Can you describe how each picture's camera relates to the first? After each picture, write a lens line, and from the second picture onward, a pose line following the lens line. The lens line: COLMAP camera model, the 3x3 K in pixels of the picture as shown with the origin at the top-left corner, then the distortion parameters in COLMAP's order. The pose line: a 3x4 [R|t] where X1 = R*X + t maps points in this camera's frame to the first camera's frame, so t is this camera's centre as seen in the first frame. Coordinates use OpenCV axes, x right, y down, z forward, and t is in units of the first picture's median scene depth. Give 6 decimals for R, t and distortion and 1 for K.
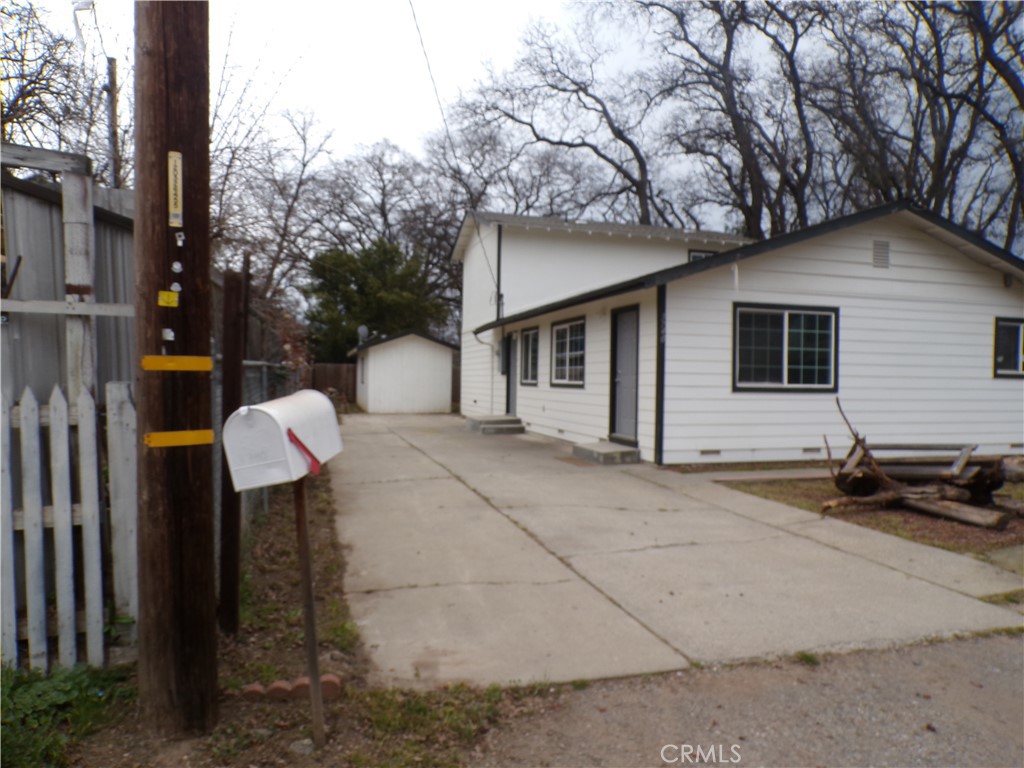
lens RADIAL K [[704.0, 0, 512.0], [0, 704.0, 384.0], [0, 0, 1]] dist [-0.057709, 0.040247]
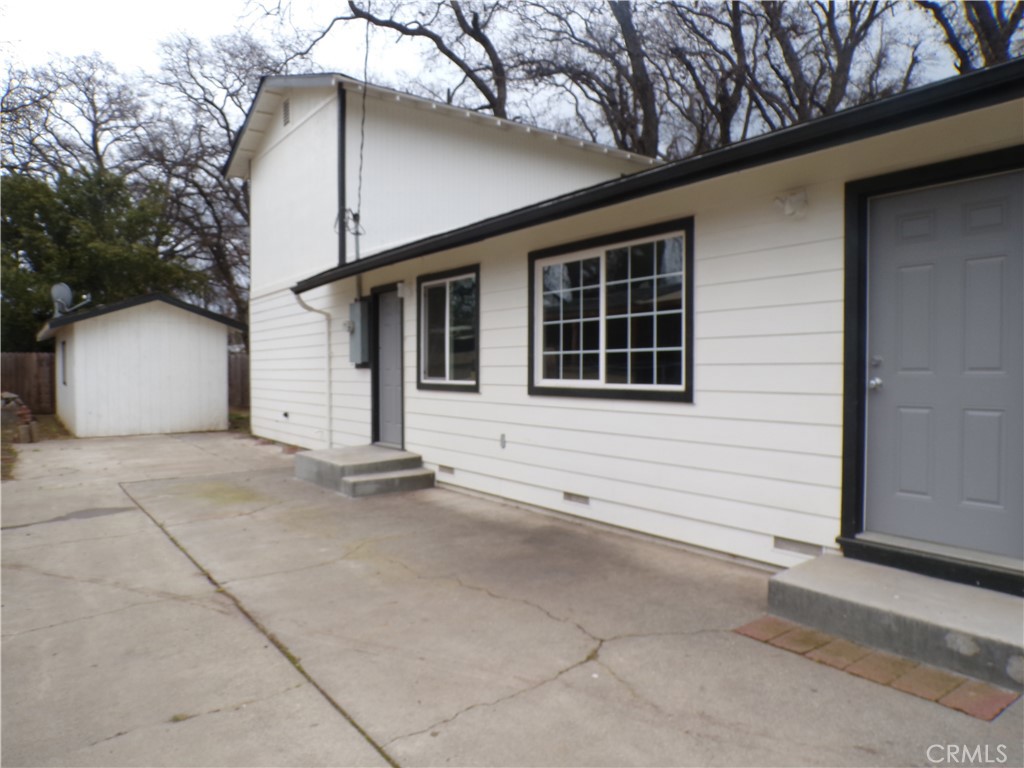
lens RADIAL K [[704.0, 0, 512.0], [0, 704.0, 384.0], [0, 0, 1]] dist [-0.057709, 0.040247]
pose [[0.937310, -0.022633, 0.347761, -0.081511], [0.016858, 0.999665, 0.019624, -0.008596], [-0.348088, -0.012531, 0.937378, 0.423815]]
